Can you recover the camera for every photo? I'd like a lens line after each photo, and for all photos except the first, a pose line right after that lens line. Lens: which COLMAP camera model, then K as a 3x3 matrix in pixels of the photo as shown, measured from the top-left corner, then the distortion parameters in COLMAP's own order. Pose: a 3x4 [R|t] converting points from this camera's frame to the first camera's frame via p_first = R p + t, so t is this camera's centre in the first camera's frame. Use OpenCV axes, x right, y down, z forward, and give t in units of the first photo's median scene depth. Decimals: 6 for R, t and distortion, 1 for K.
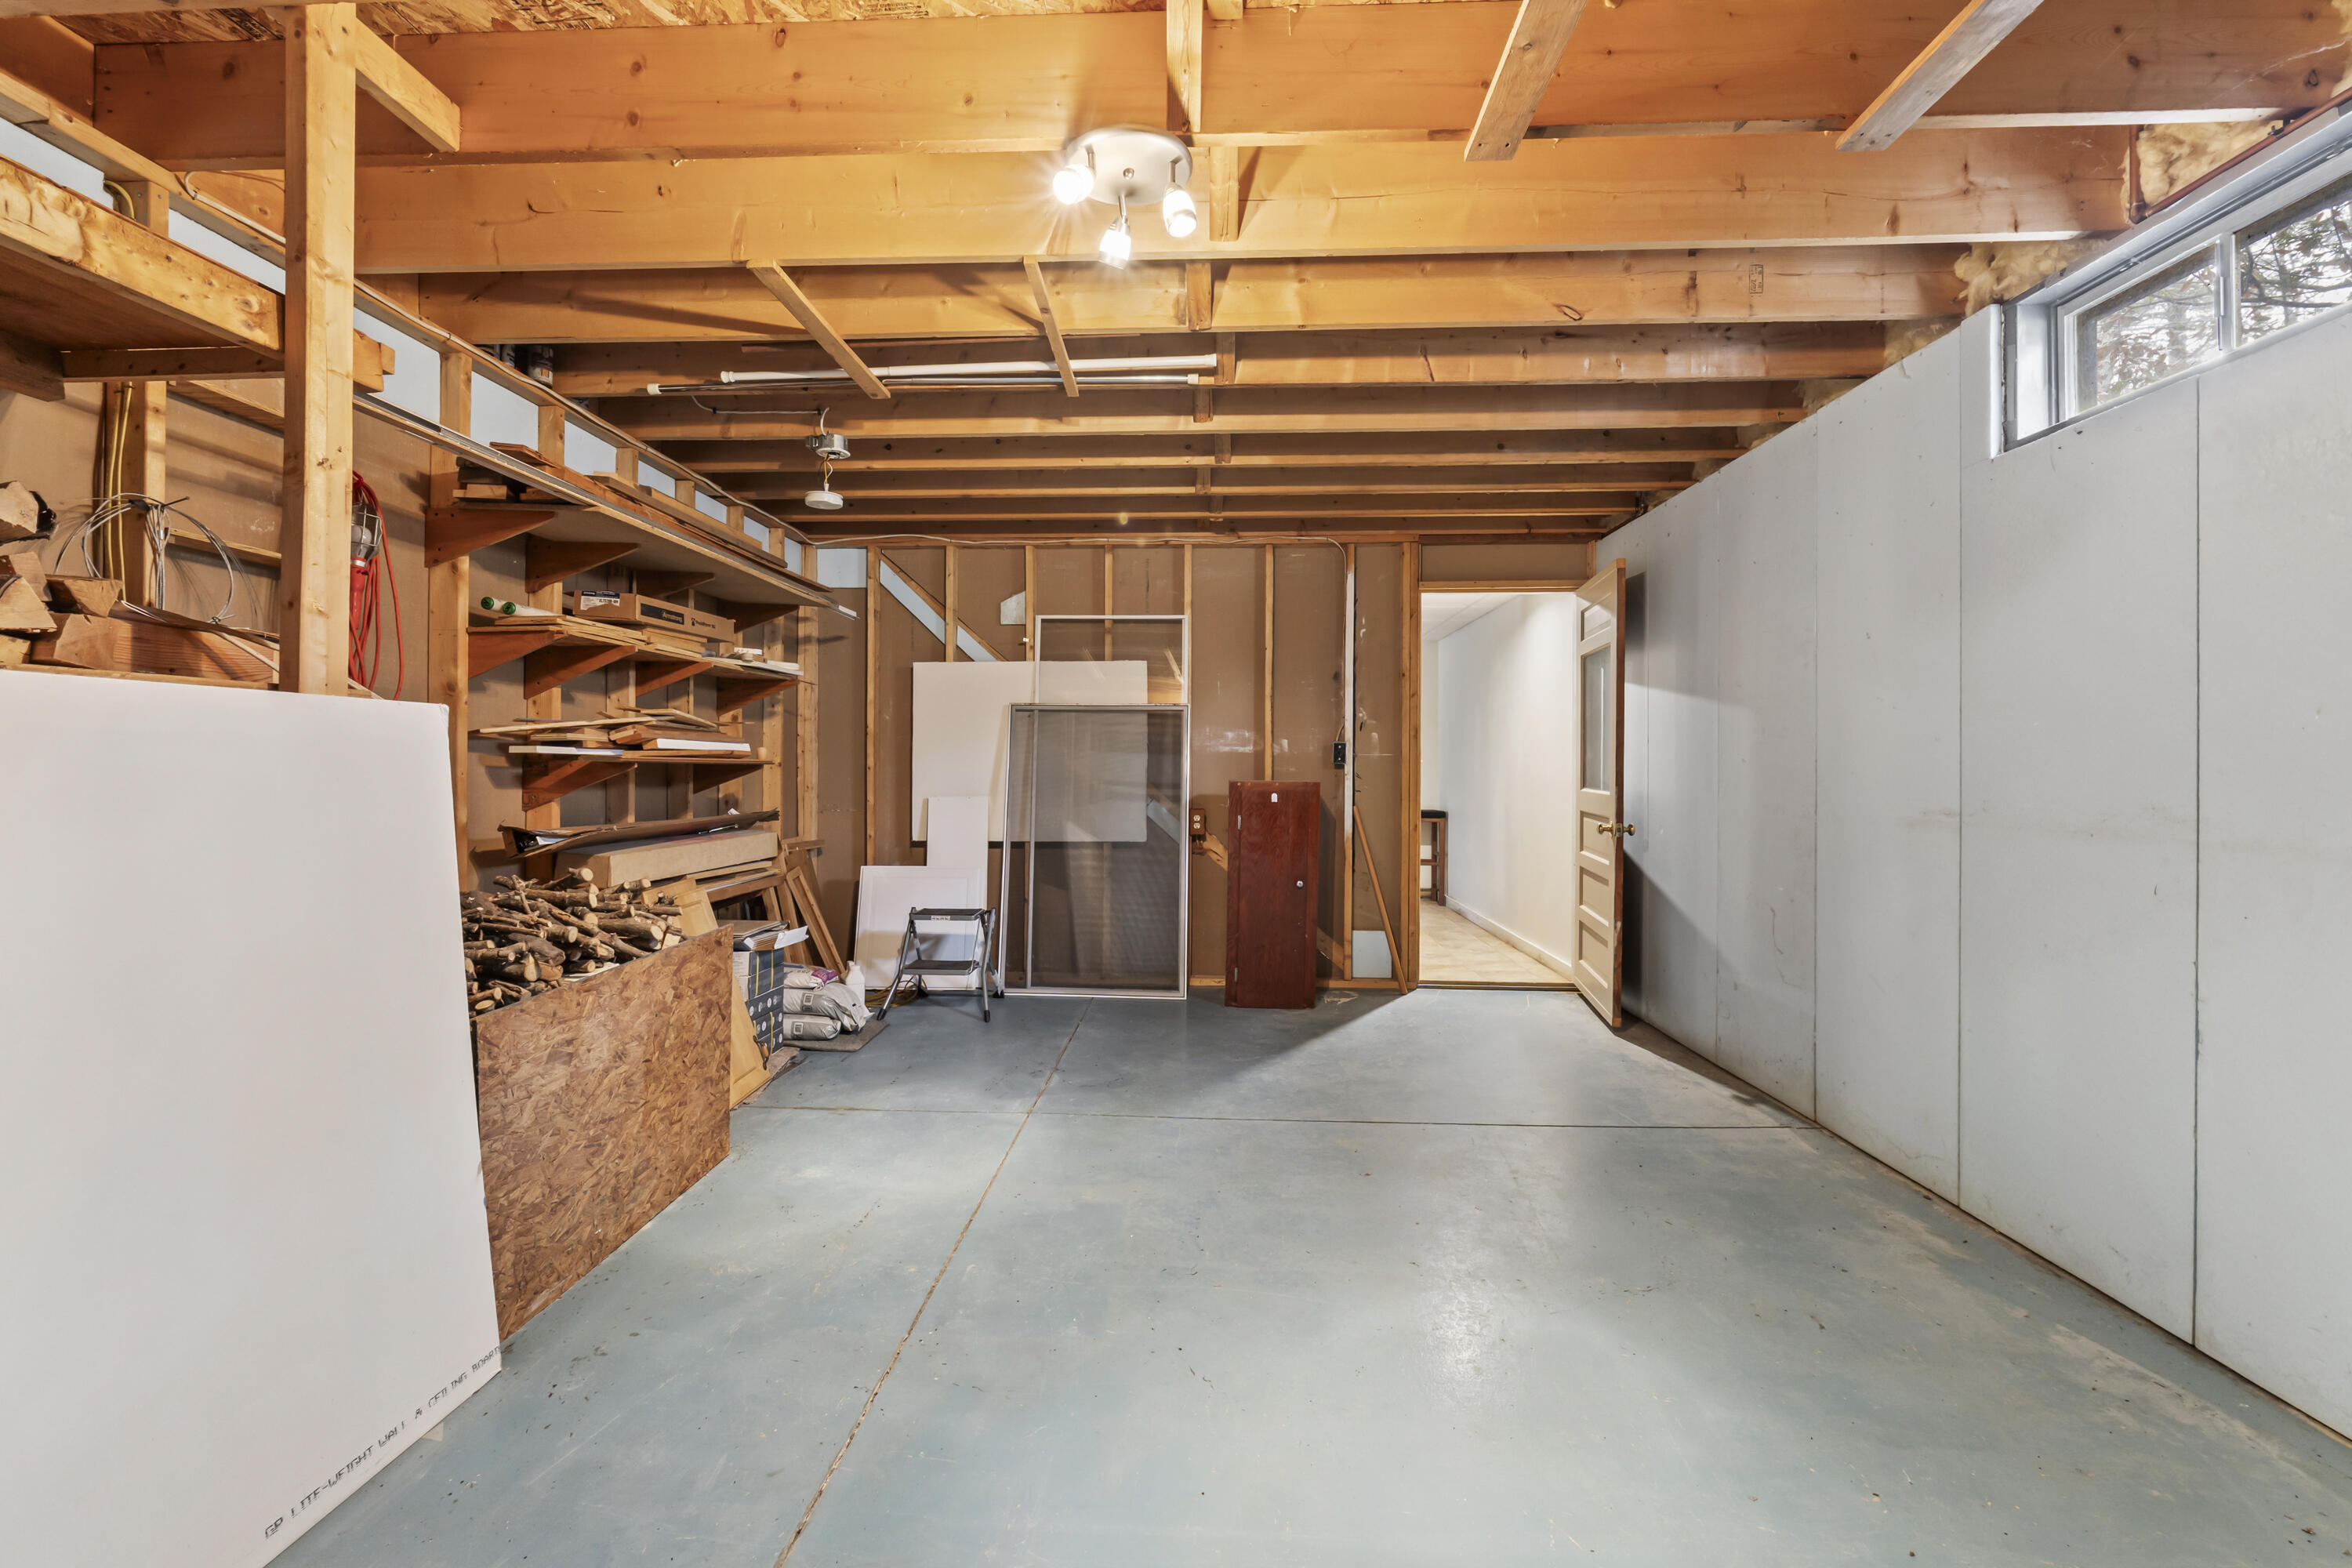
lens RADIAL K [[991.5, 0, 1163.4], [0, 991.5, 770.7], [0, 0, 1]] dist [-0.007159, -0.000225]
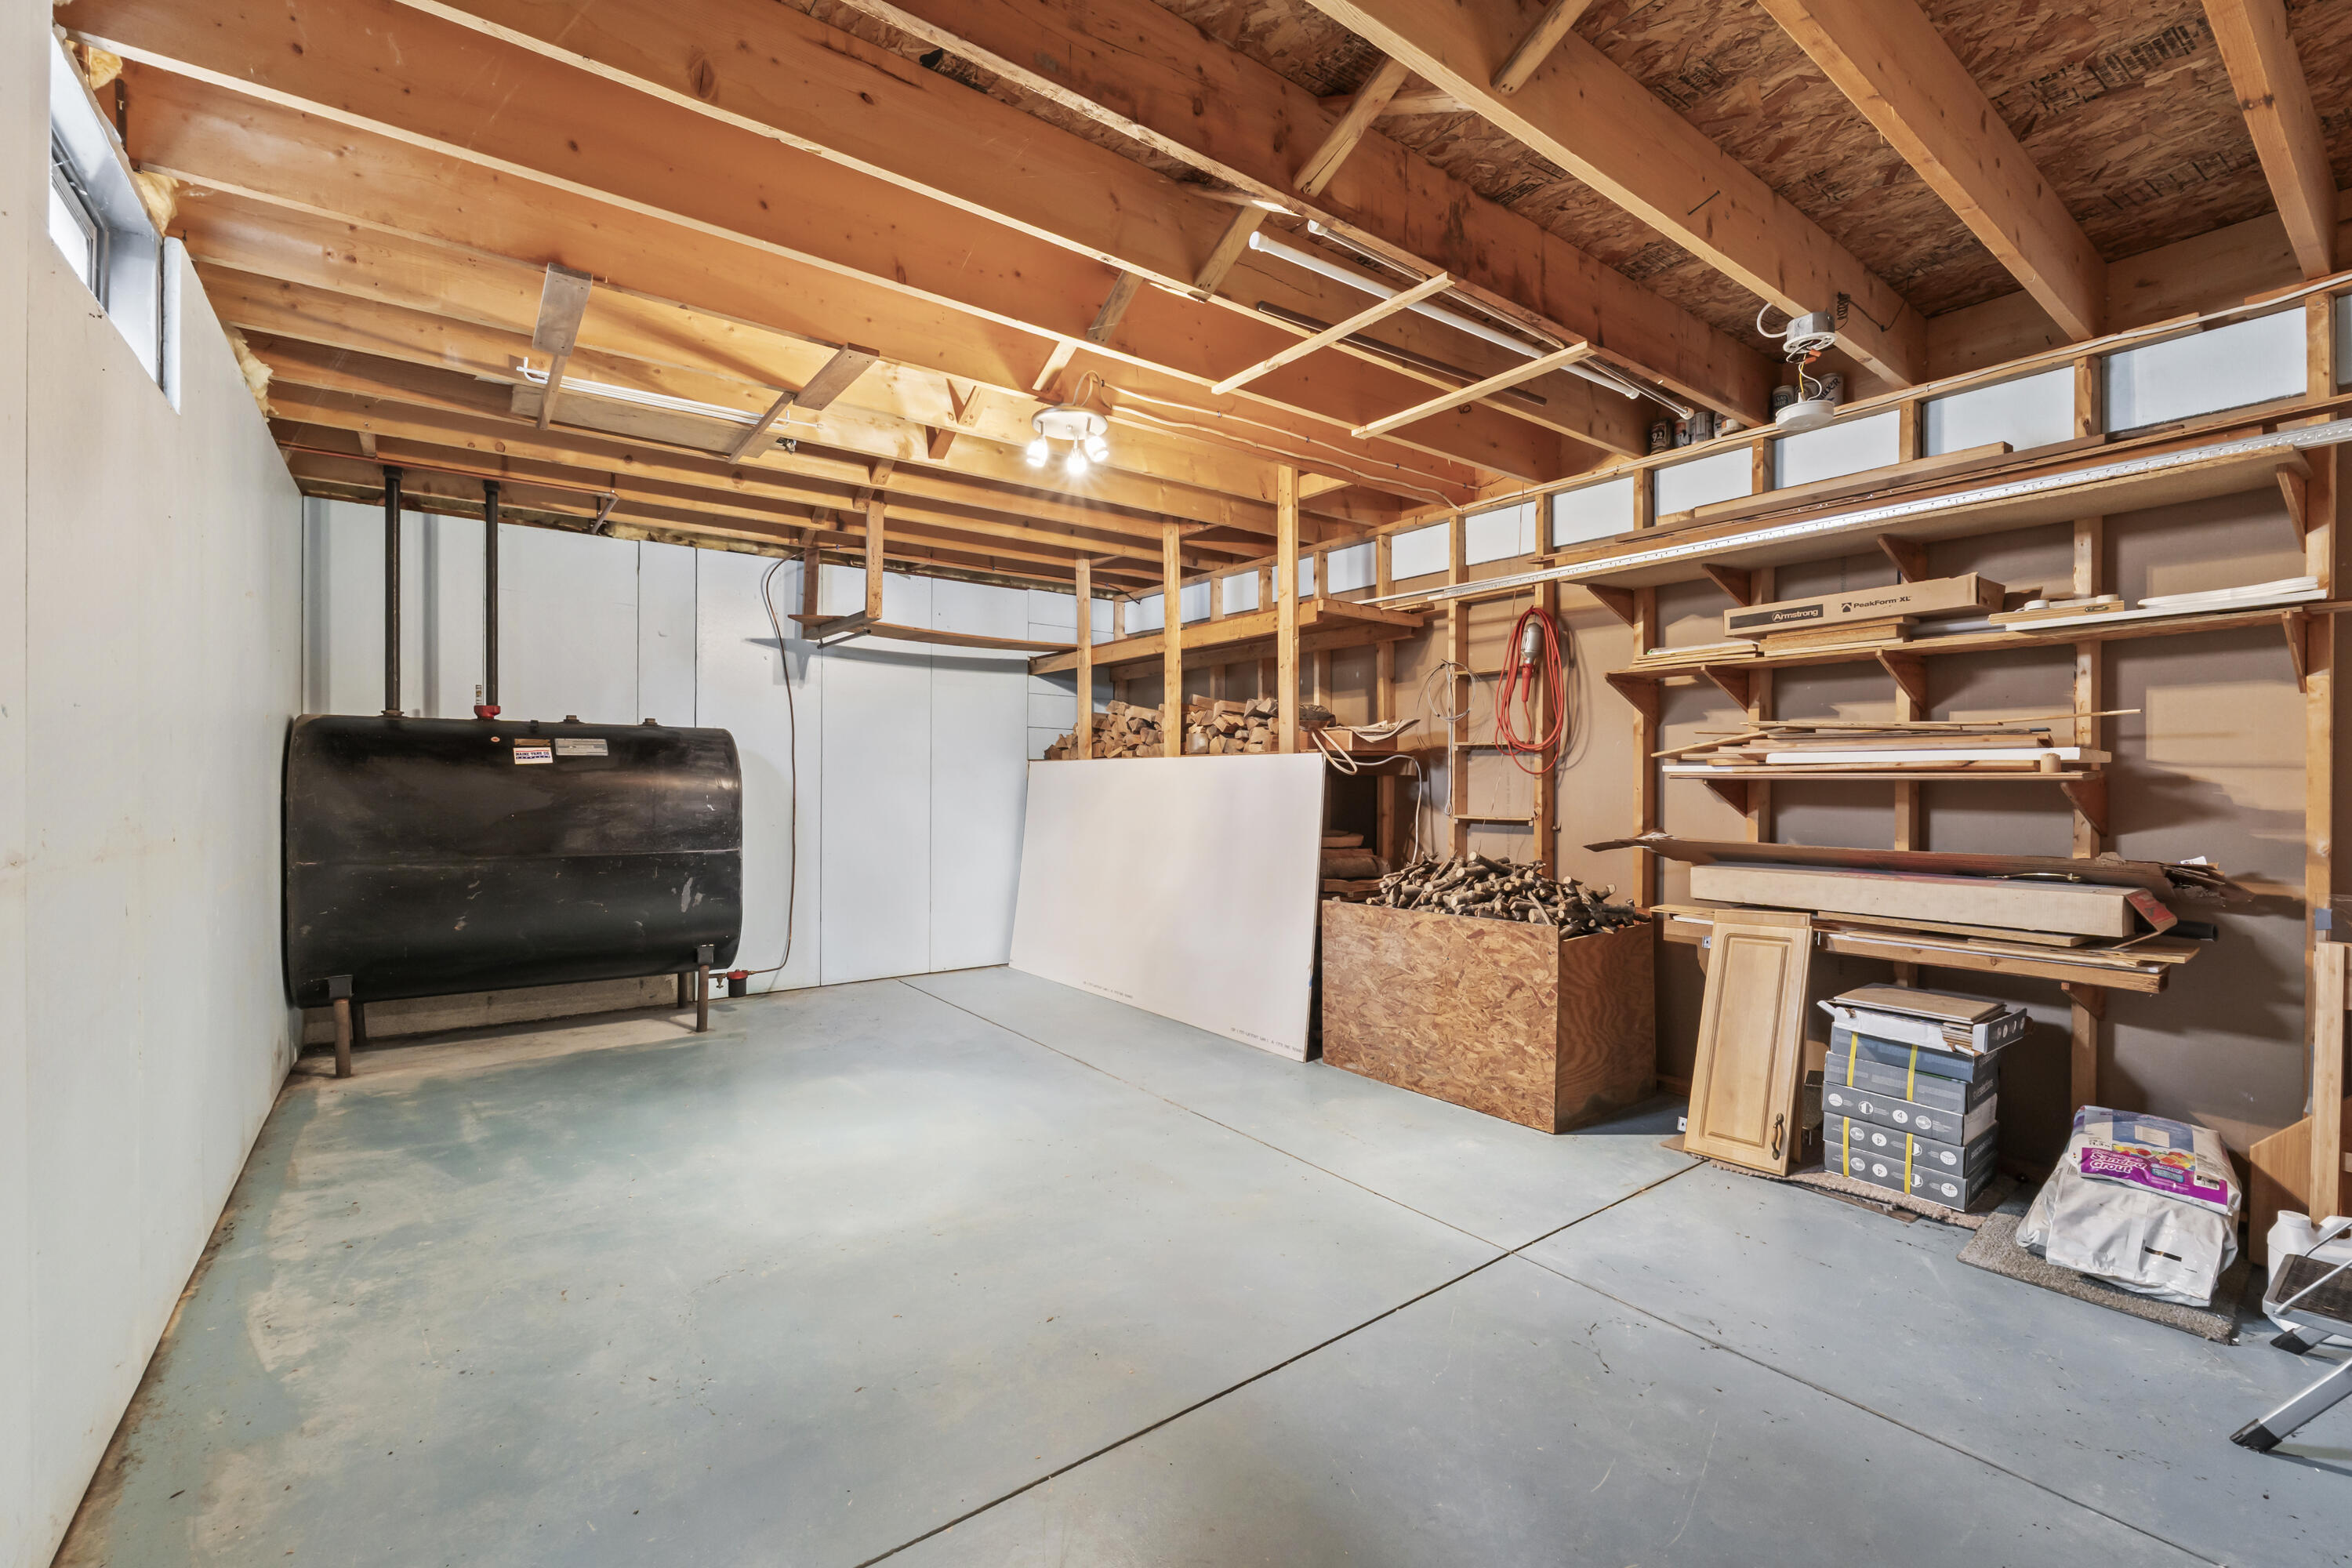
lens RADIAL K [[991.5, 0, 1166.6], [0, 991.5, 784.6], [0, 0, 1]] dist [-0.007159, -0.000225]
pose [[-0.772966, -0.006948, -0.634410, 0.761210], [-0.010864, 0.999938, 0.002285, 0.001361], [0.634355, 0.008659, -0.772993, 2.016438]]
